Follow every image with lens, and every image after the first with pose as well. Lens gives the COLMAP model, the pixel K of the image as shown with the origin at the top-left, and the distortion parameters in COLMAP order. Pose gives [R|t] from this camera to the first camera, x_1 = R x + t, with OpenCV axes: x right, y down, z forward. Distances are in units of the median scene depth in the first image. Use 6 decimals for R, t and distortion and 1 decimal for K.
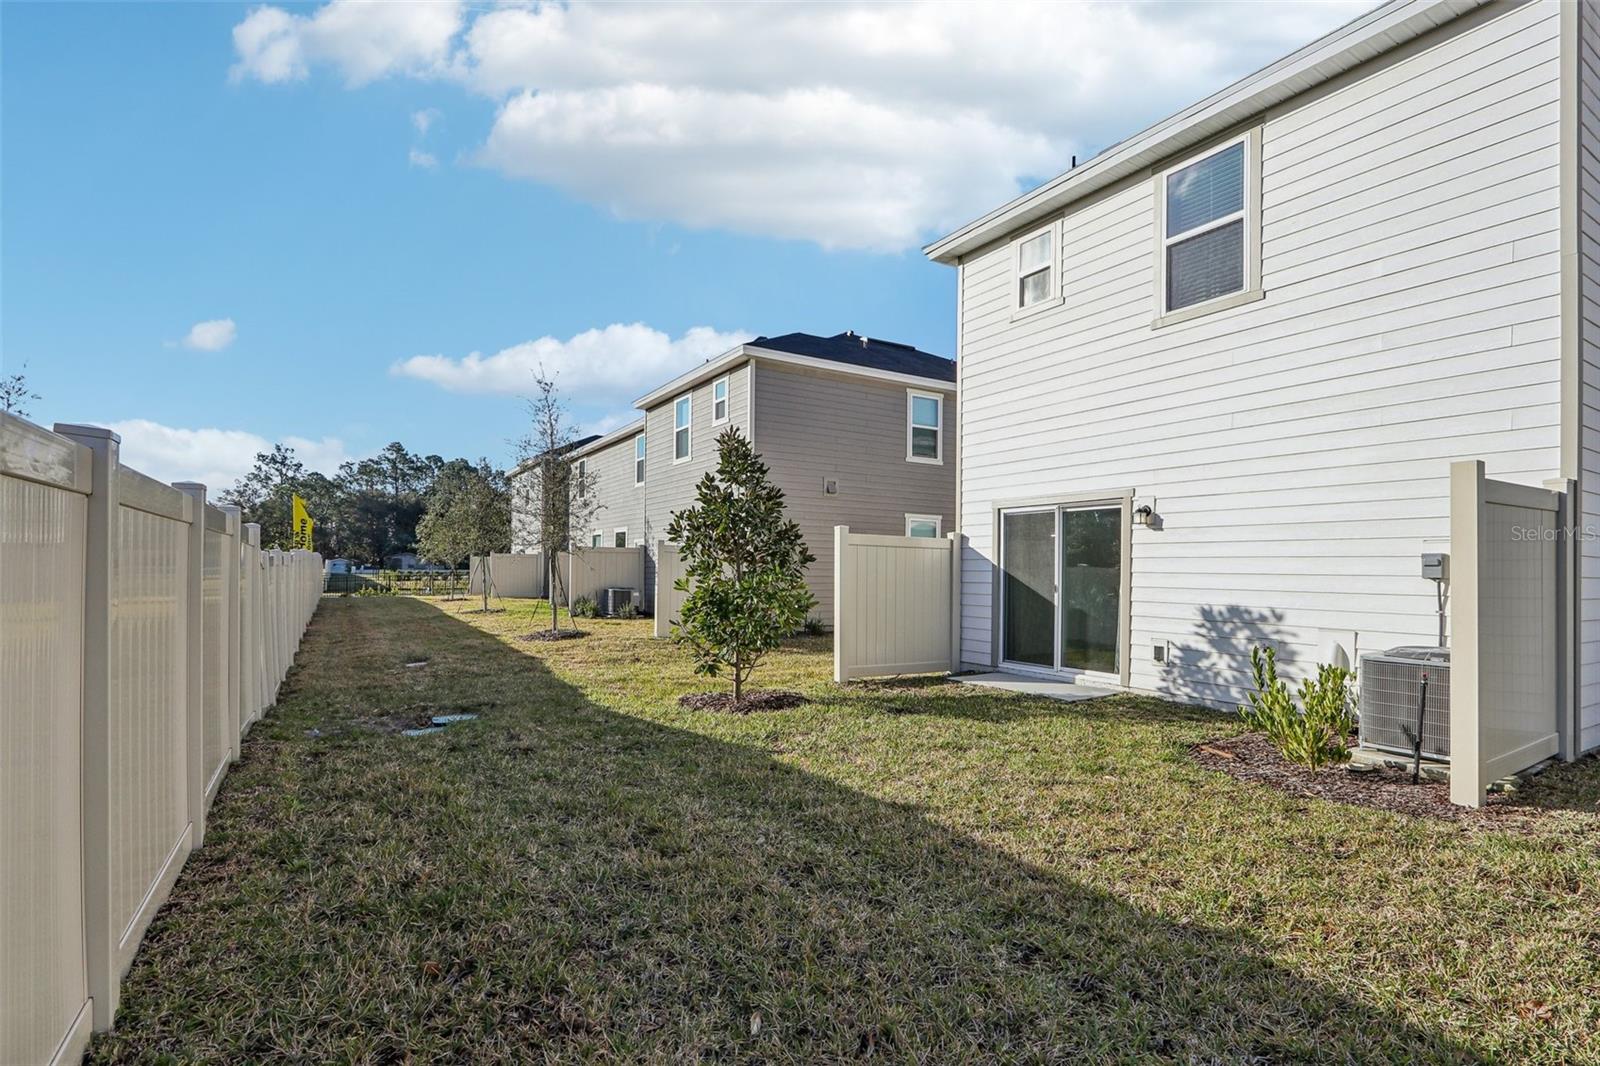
lens RADIAL K [[750.3, 0, 806.2], [0, 750.3, 548.5], [0, 0, 1]] dist [-0.002623, -0.000962]
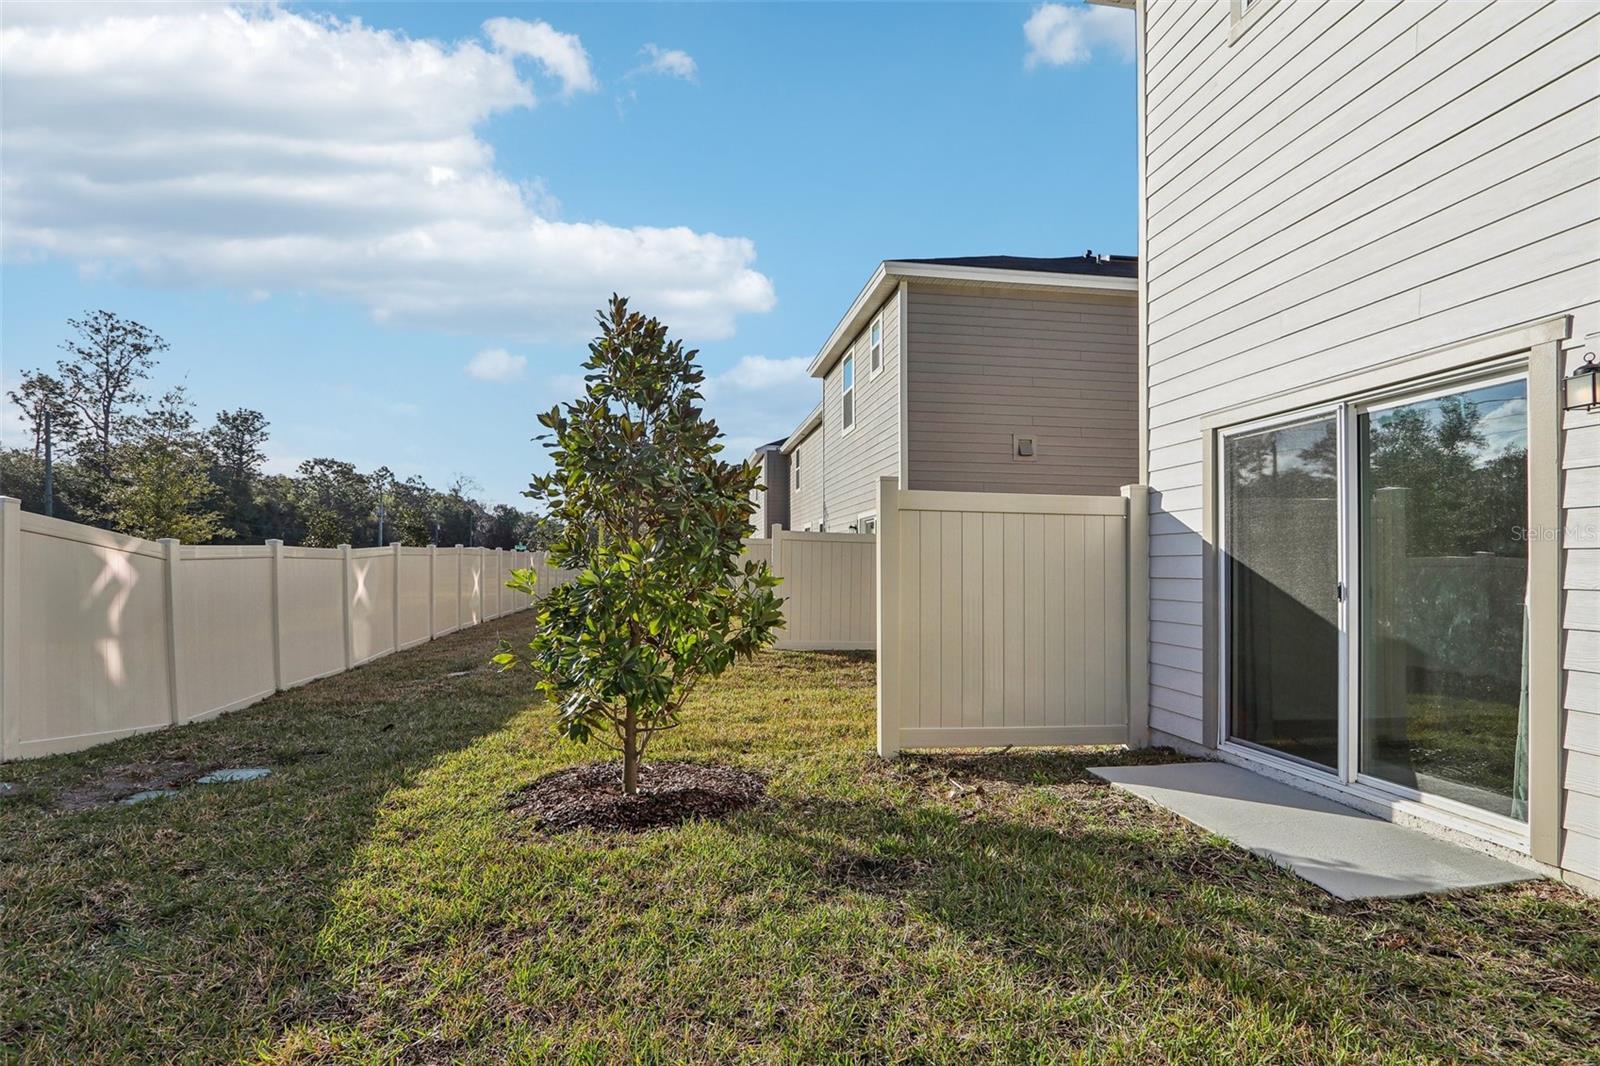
lens RADIAL K [[750.3, 0, 794.0], [0, 750.3, 544.0], [0, 0, 1]] dist [-0.002623, -0.000962]
pose [[0.919051, -0.014200, -0.393884, 0.196103], [0.012452, 0.999898, -0.006993, 0.022792], [0.393943, 0.001523, 0.919134, 0.437528]]
